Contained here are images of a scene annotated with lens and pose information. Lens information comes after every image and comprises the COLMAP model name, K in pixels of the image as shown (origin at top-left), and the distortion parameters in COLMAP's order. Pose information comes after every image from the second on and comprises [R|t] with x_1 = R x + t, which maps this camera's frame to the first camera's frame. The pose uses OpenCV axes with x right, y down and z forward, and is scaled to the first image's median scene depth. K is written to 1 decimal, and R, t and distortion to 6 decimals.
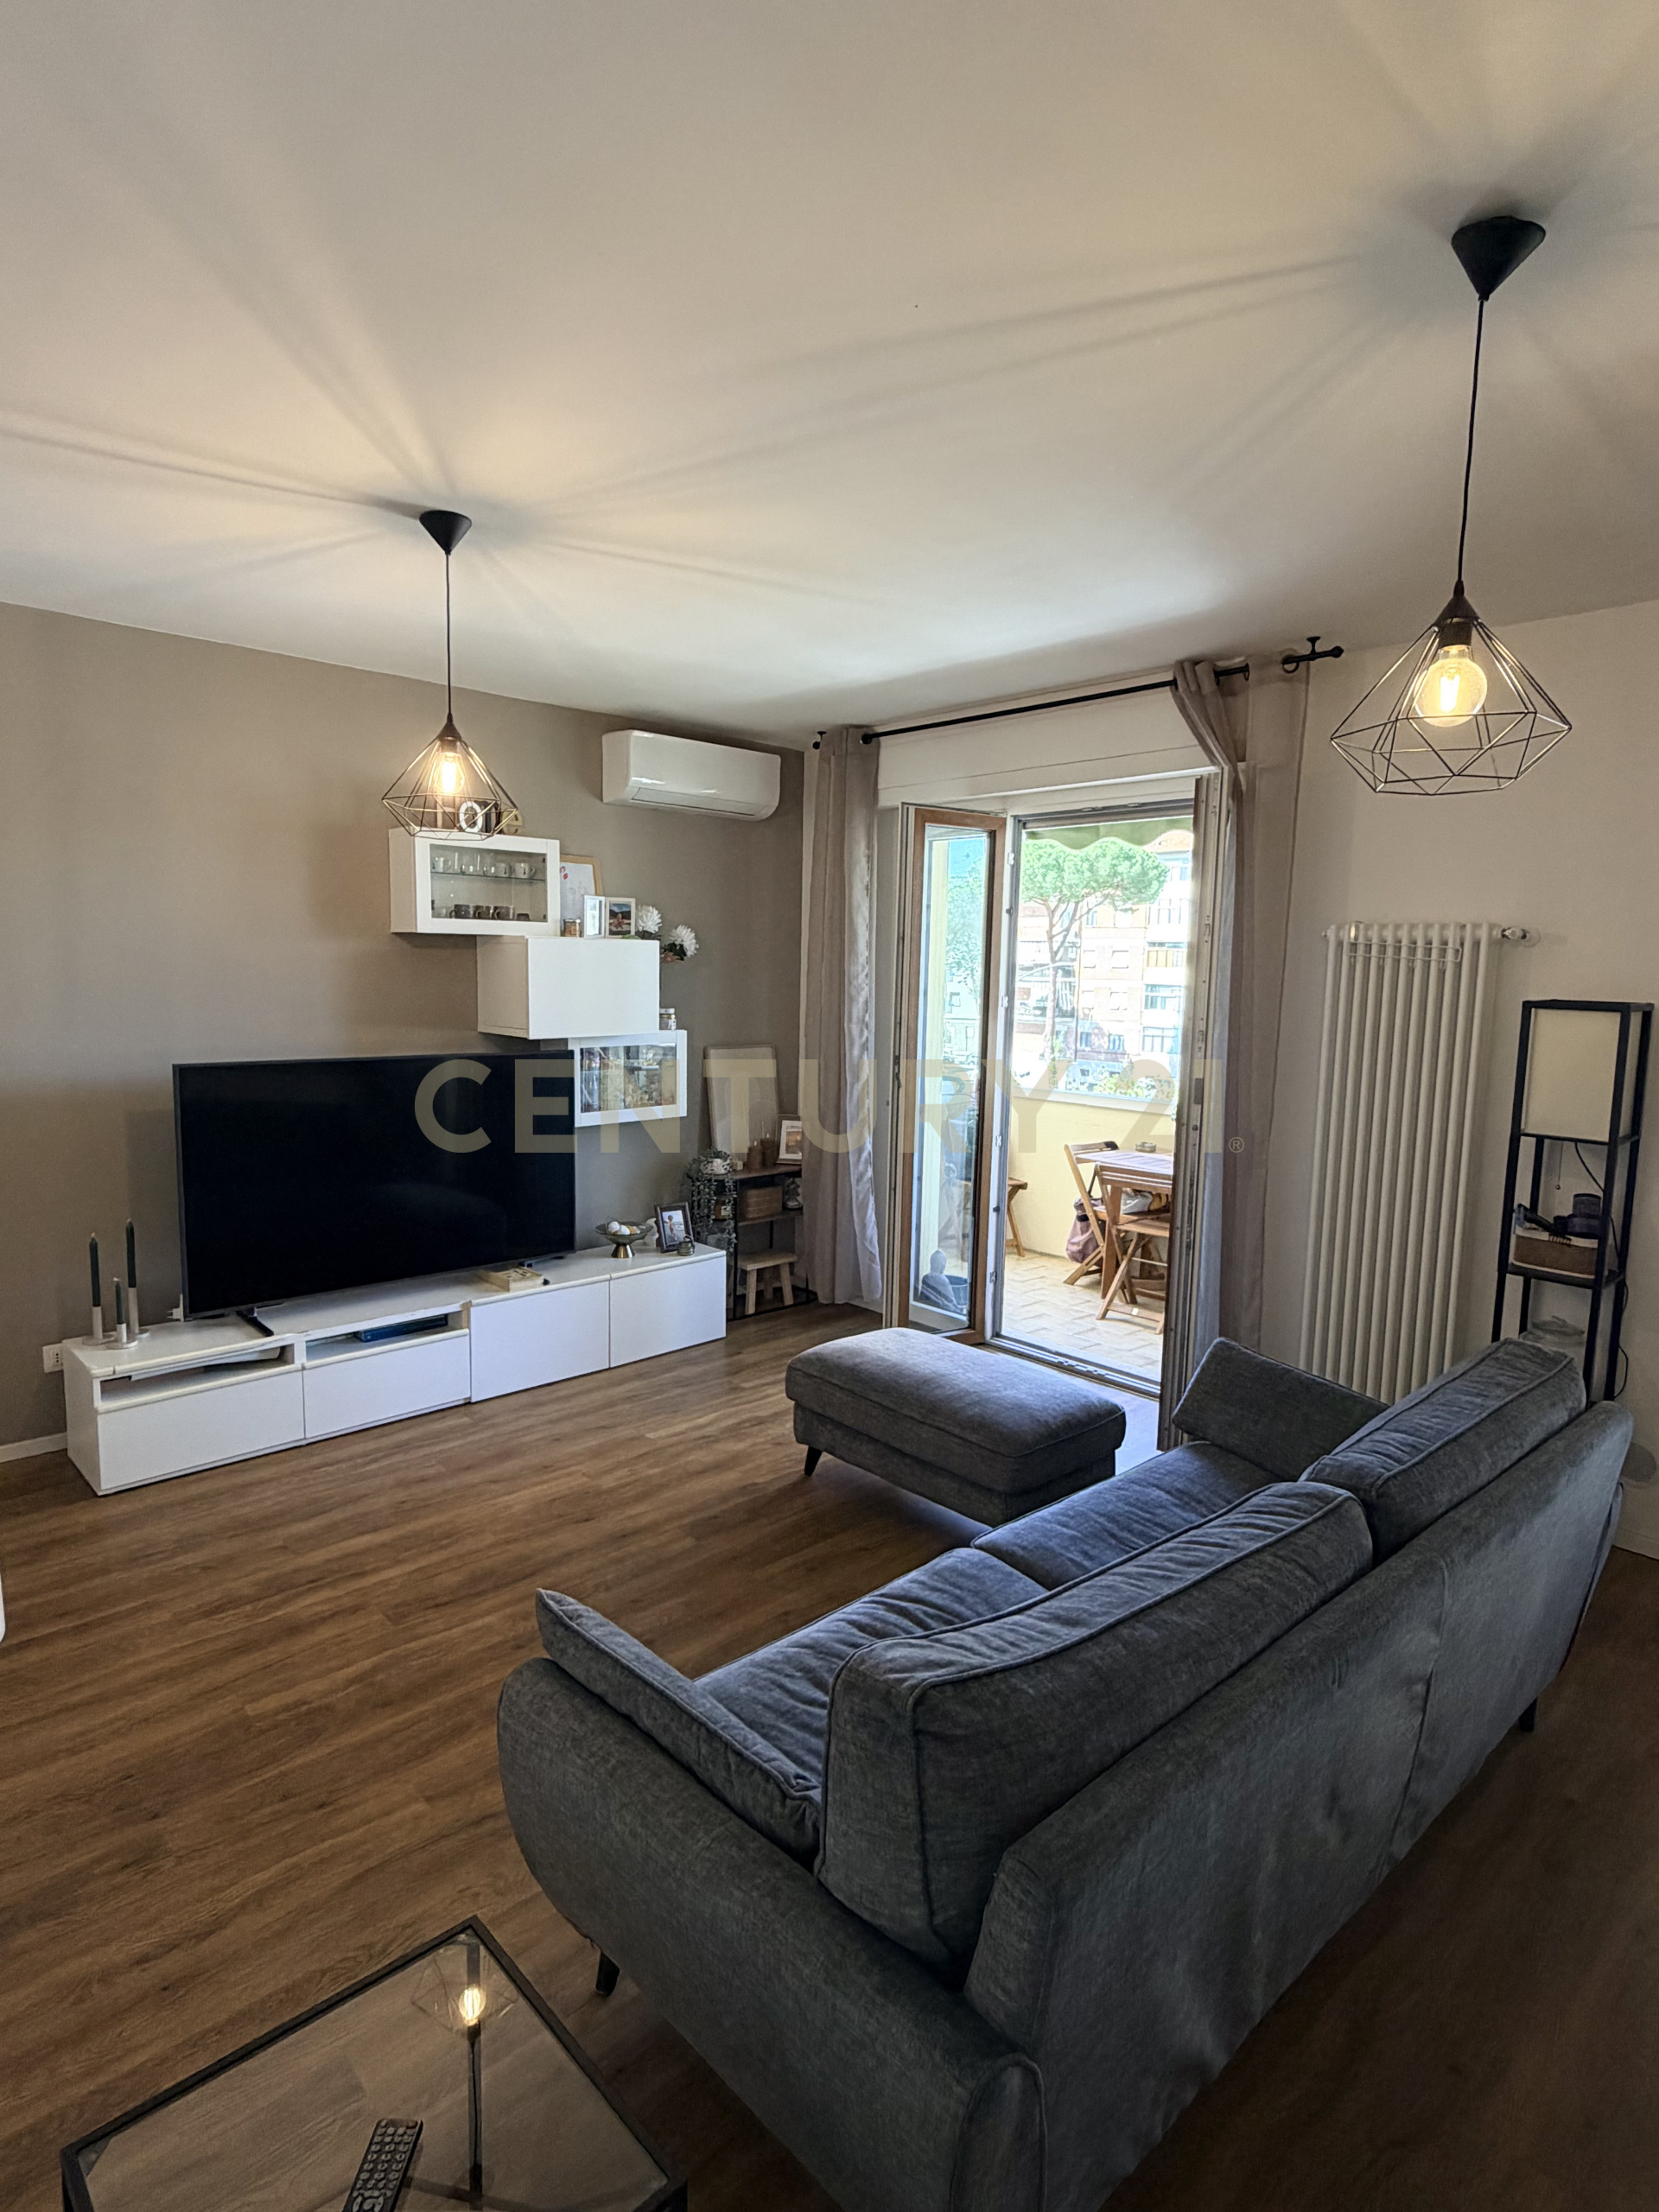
lens RADIAL K [[1190.1, 0, 829.5], [0, 1190.1, 1106.0], [0, 0, 1]] dist [-0.003117, -0.000402]
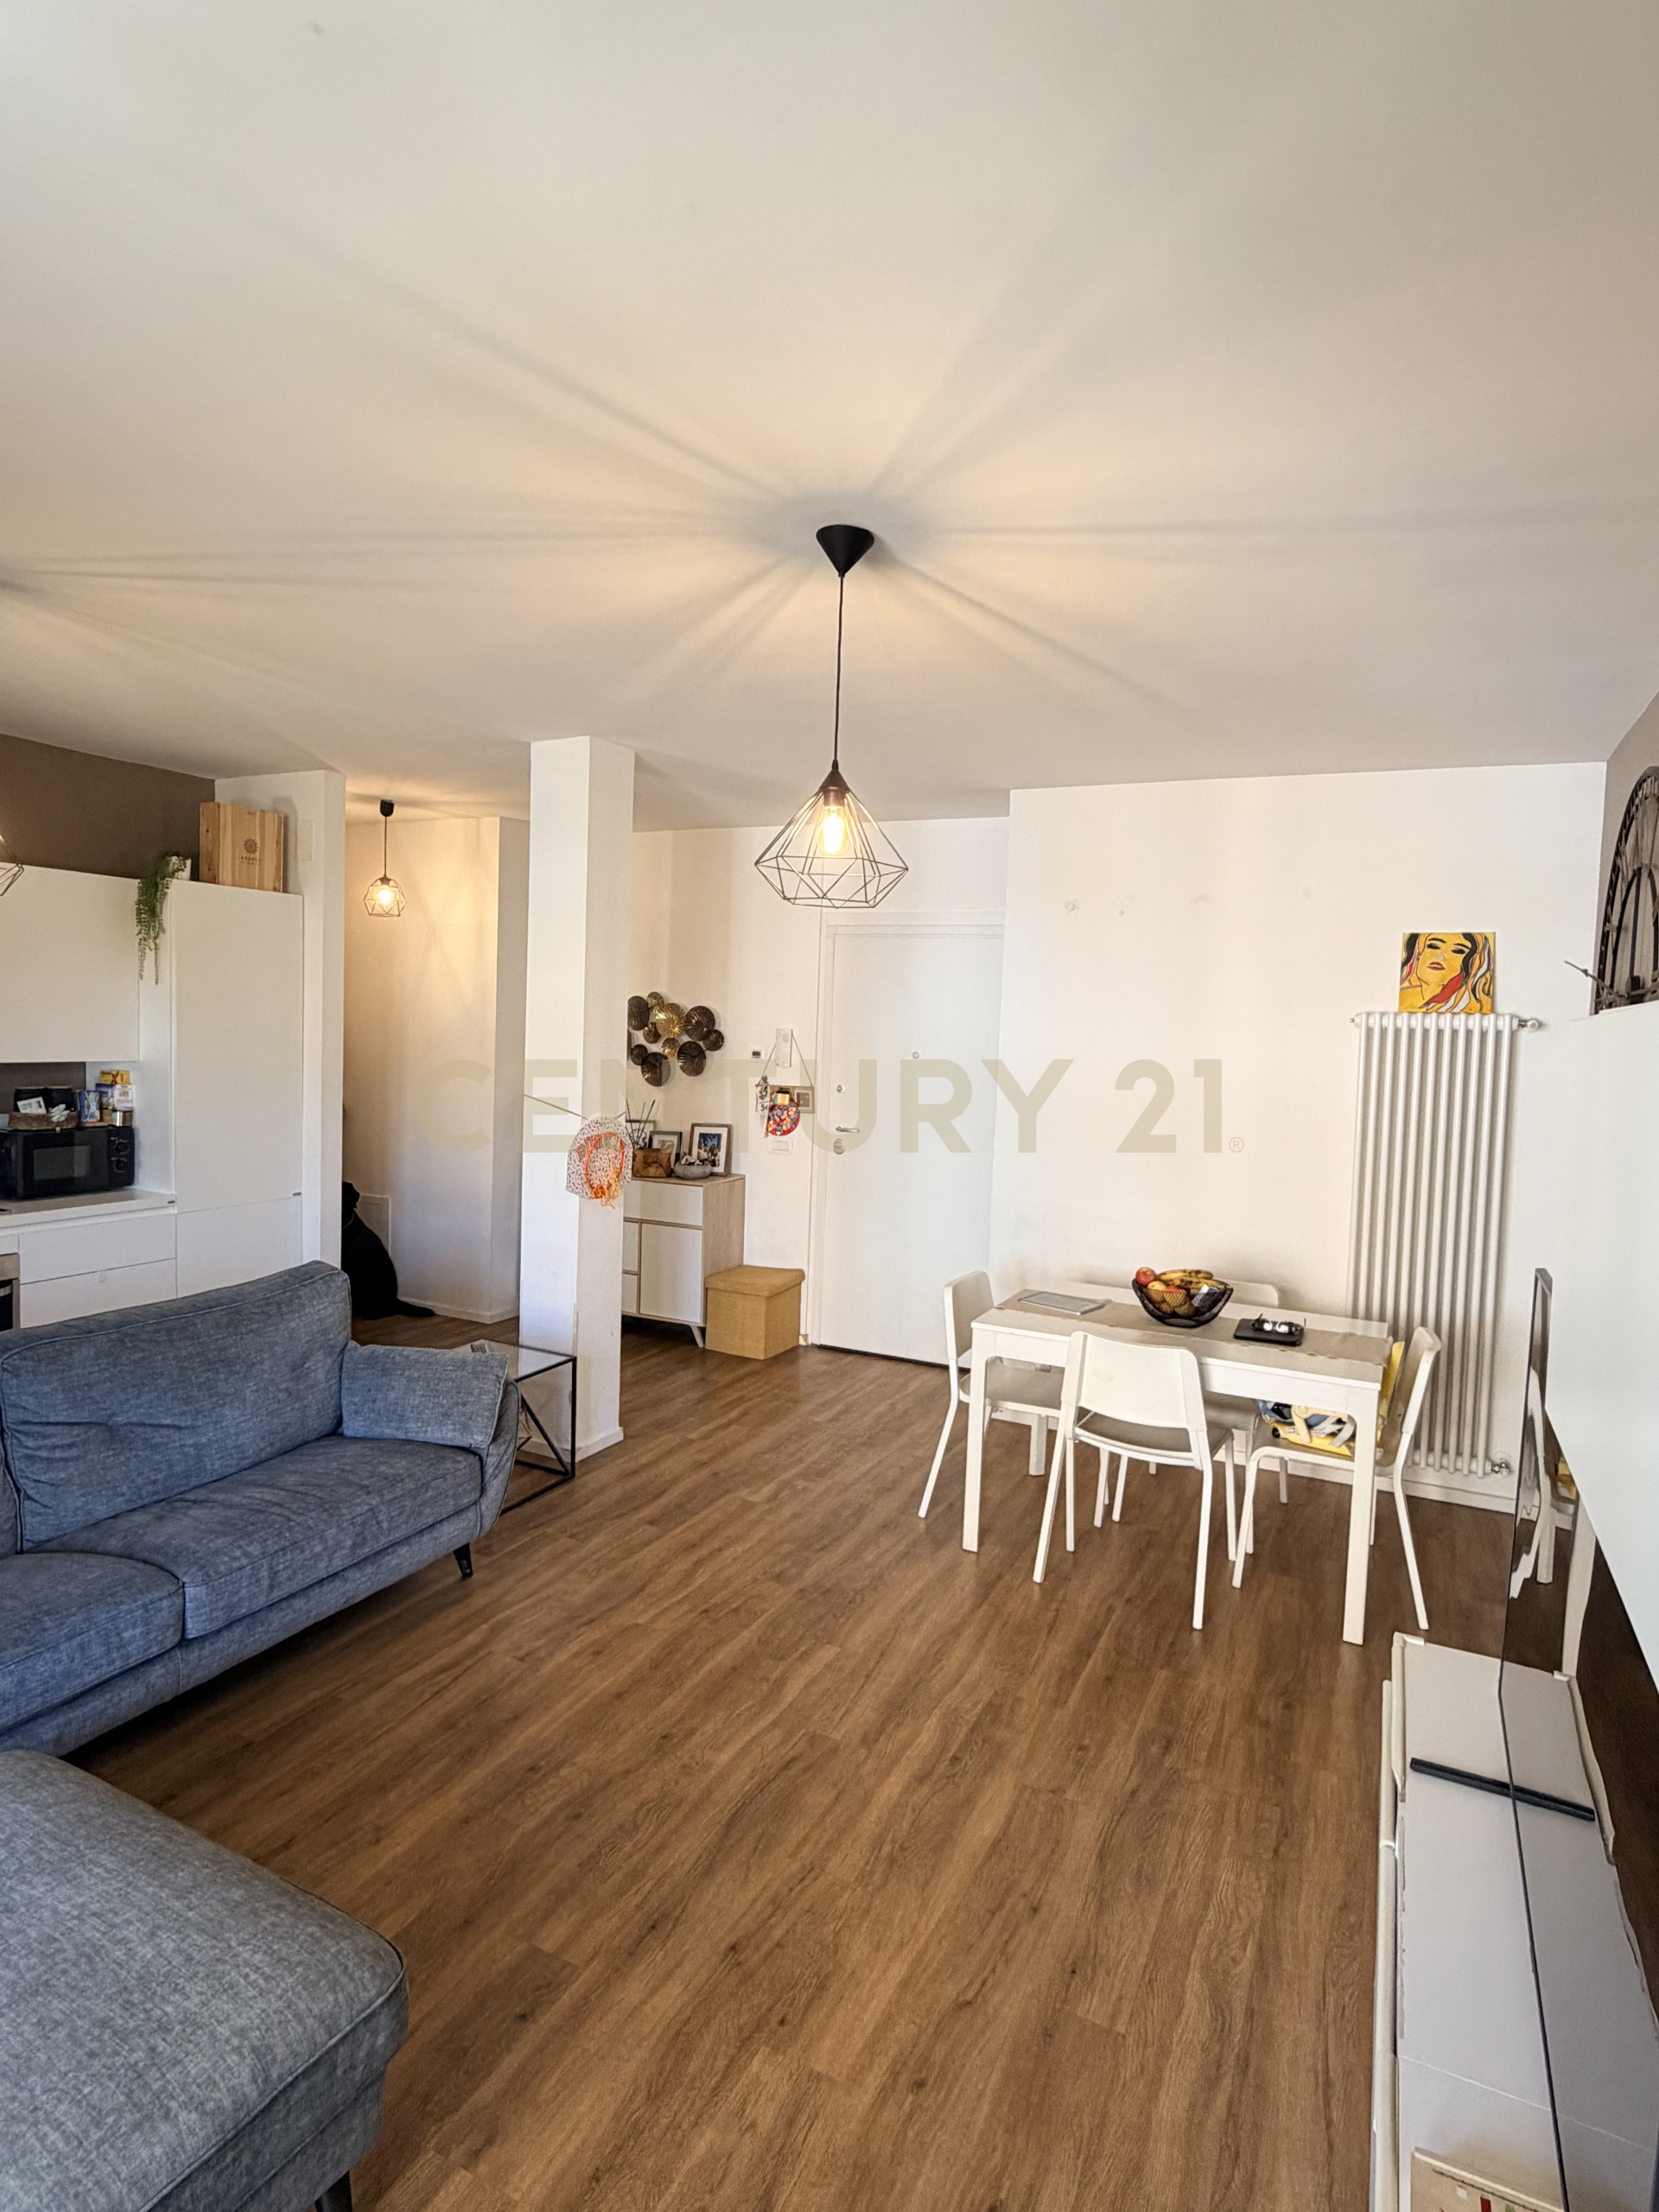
lens RADIAL K [[1191.5, 0, 832.6], [0, 1191.5, 1105.8], [0, 0, 1]] dist [0.000990, 0.000139]
pose [[-0.933086, -0.030545, -0.358354, -0.018491], [-0.097912, 0.980327, 0.171384, -0.209921], [0.346069, 0.195003, -0.917720, 1.641897]]
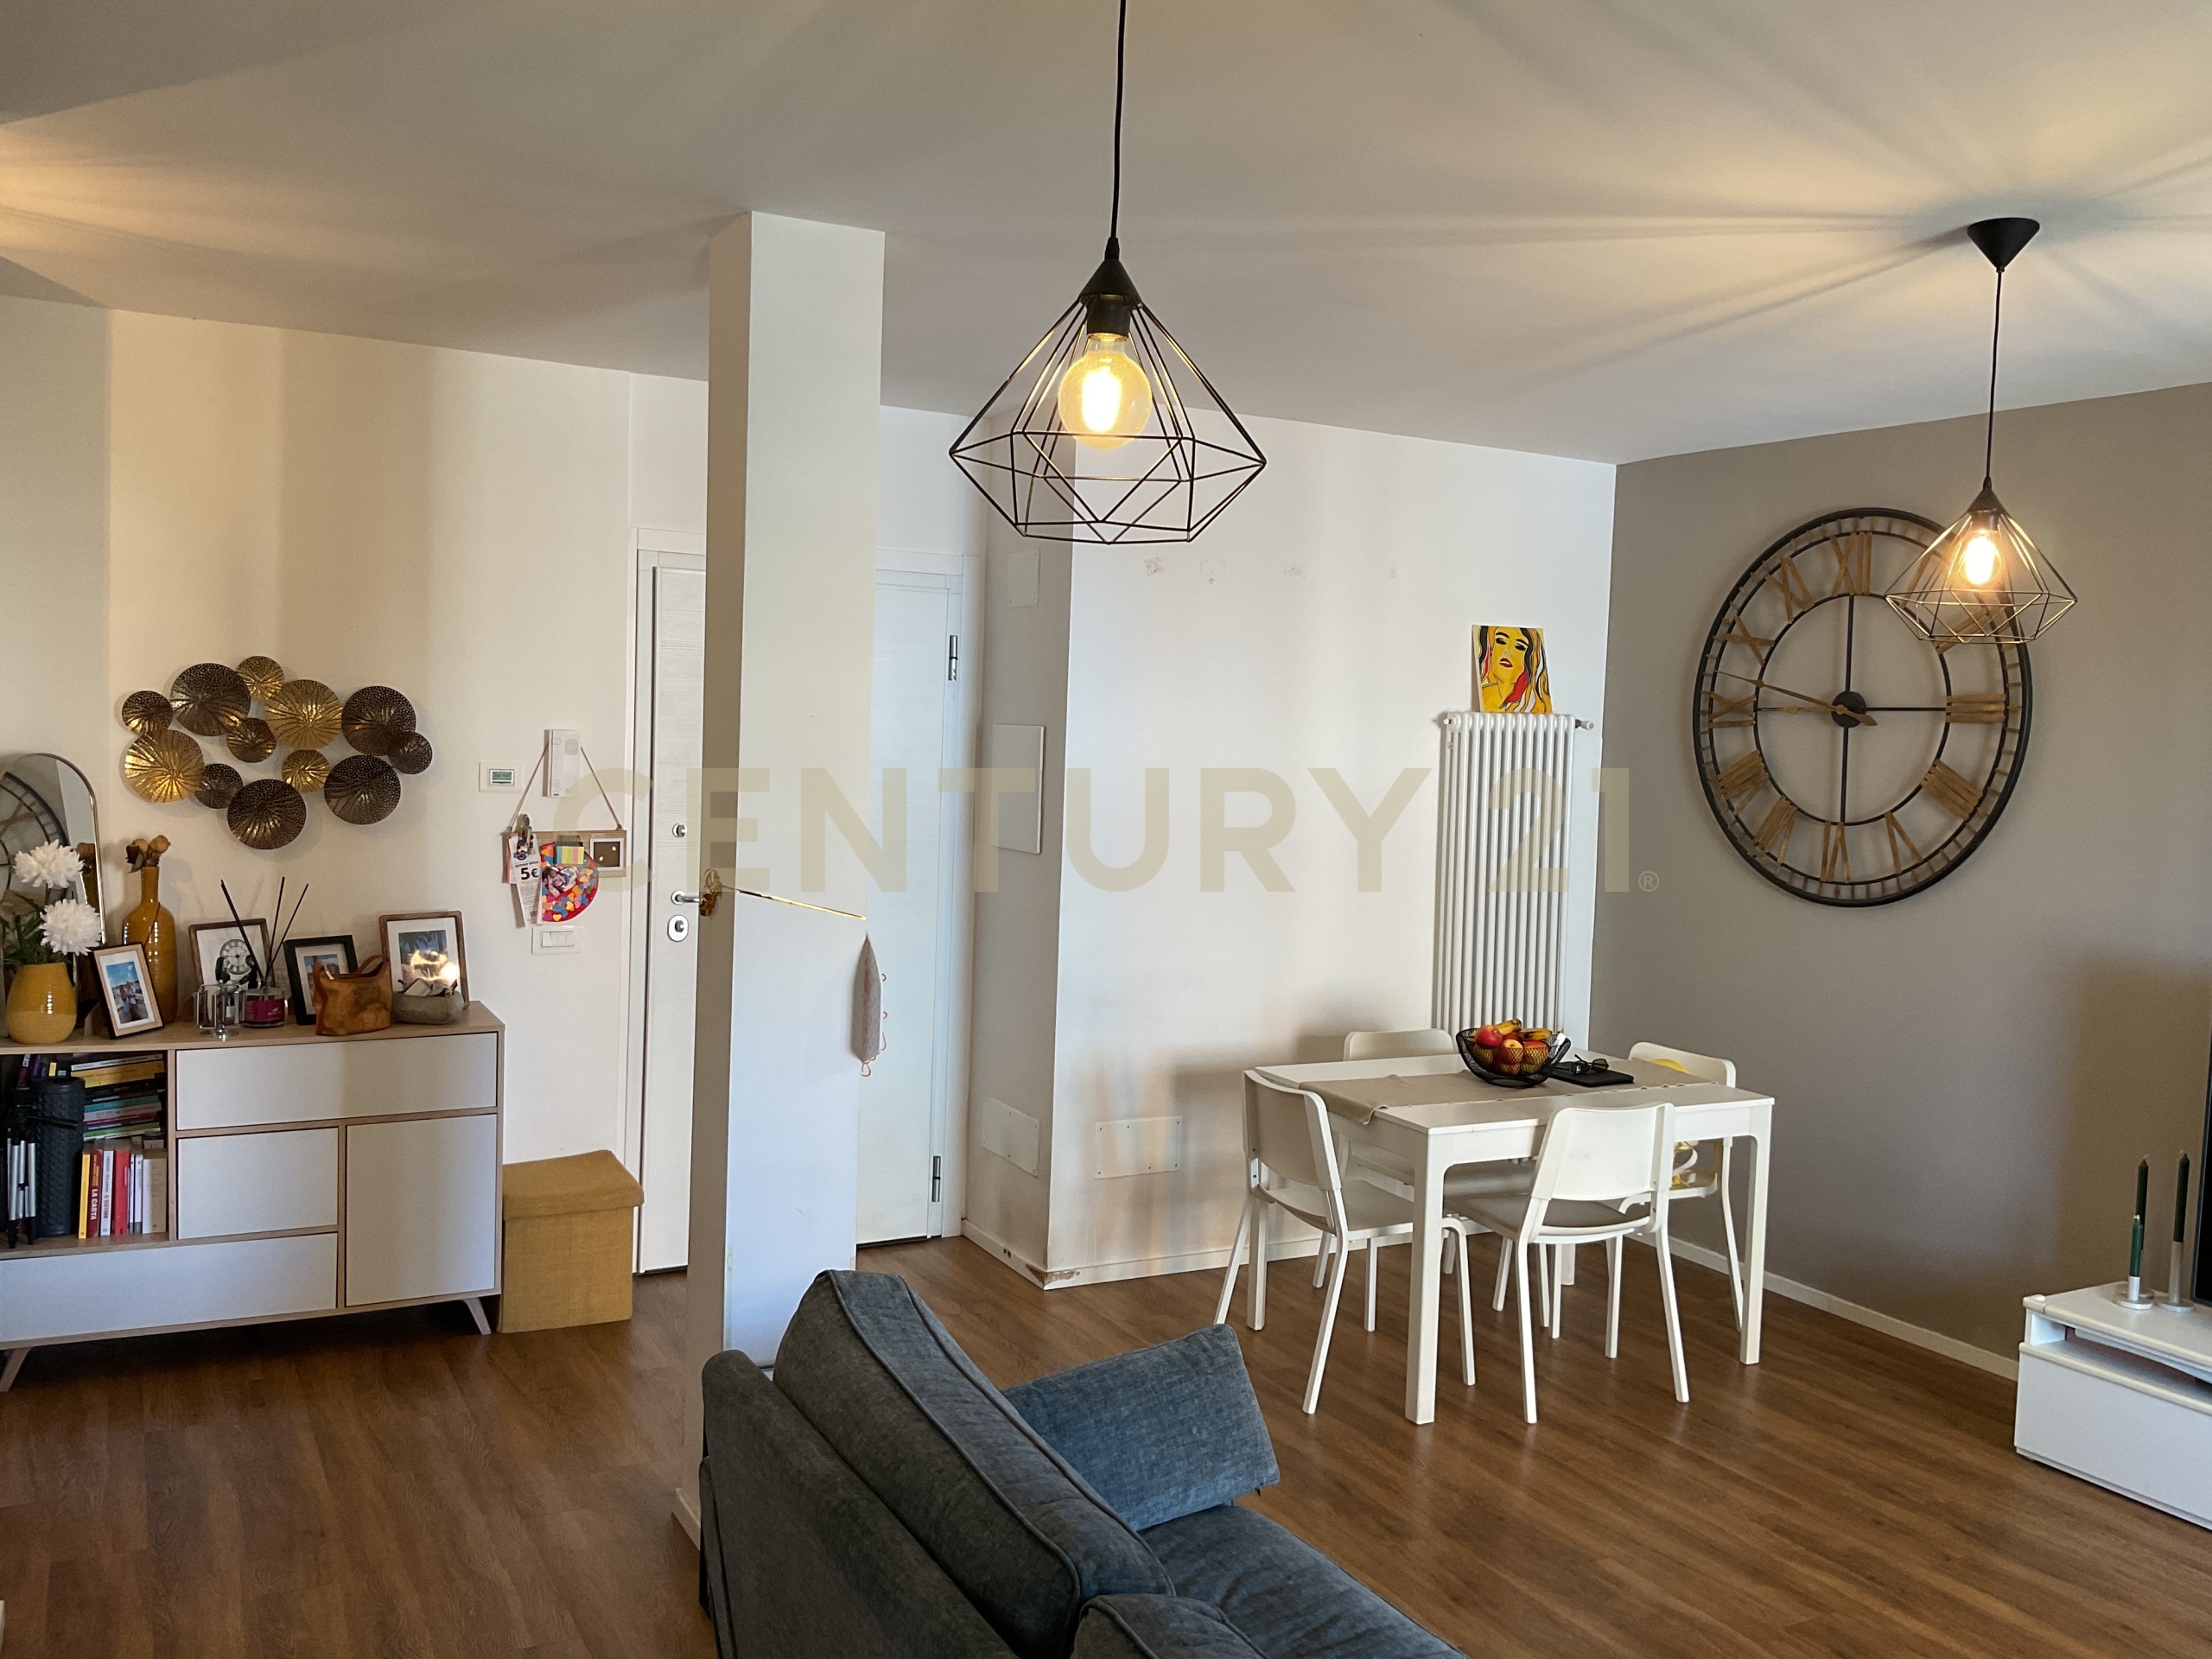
lens RADIAL K [[1827.8, 0, 1105.0], [0, 1827.8, 819.9], [0, 0, 1]] dist [0.001047, -0.001923]
pose [[-0.248223, 0.023858, -0.968409, 0.839191], [-0.154834, 0.985867, 0.063975, -0.095307], [0.956249, 0.165823, -0.241021, 0.702417]]
